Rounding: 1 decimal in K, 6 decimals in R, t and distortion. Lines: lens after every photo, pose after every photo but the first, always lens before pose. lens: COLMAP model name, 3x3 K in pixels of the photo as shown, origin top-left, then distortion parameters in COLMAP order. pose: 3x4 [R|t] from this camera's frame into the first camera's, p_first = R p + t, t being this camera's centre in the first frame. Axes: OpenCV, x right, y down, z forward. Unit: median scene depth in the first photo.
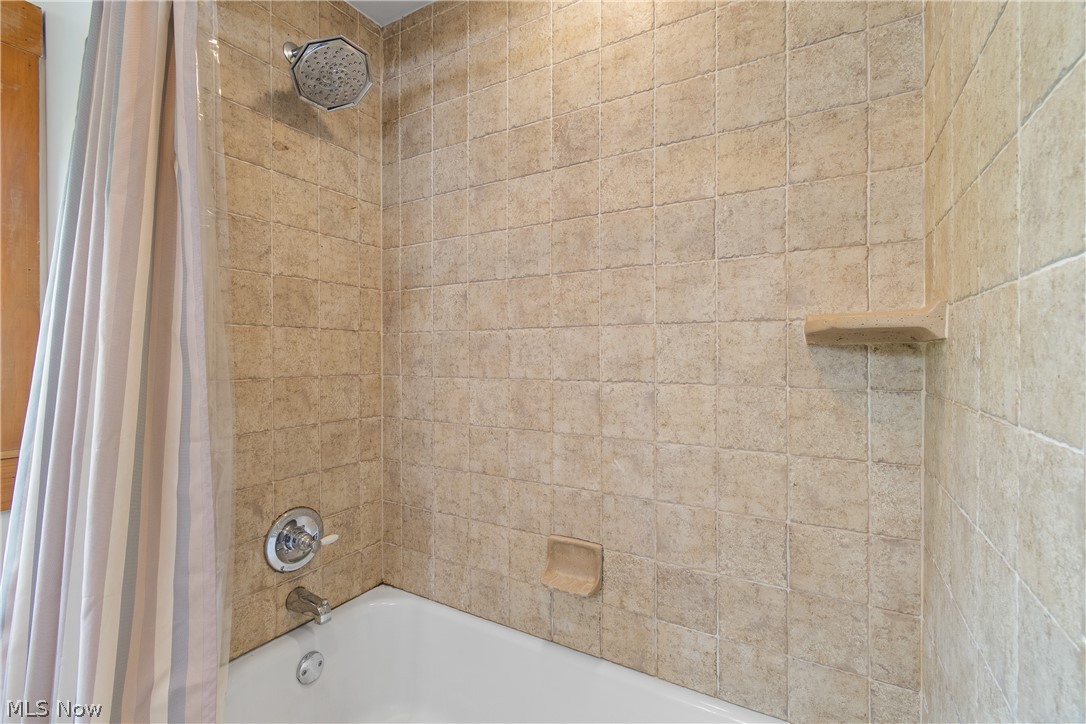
lens RADIAL K [[485.0, 0, 546.7], [0, 485.0, 361.8], [0, 0, 1]] dist [0.001028, -0.000420]
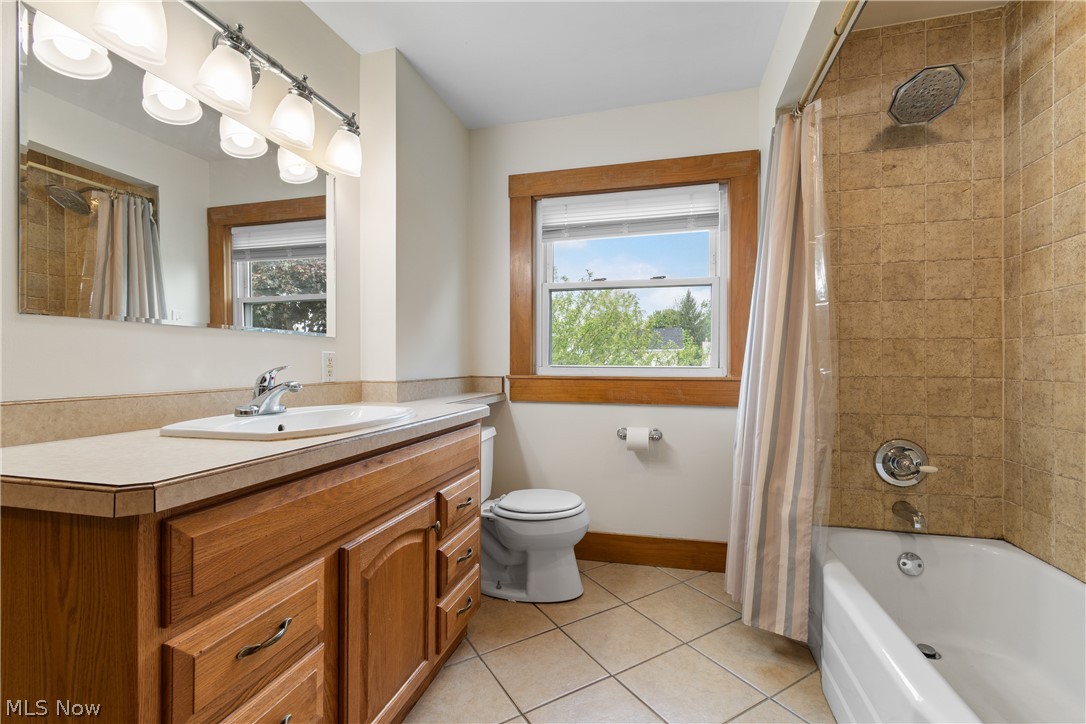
lens RADIAL K [[485.0, 0, 546.7], [0, 485.0, 361.8], [0, 0, 1]] dist [0.001028, -0.000420]
pose [[0.277988, -0.004241, -0.960575, 0.420337], [-0.008128, 0.999944, -0.006767, 0.098949], [0.960550, 0.009688, 0.277938, -0.248698]]
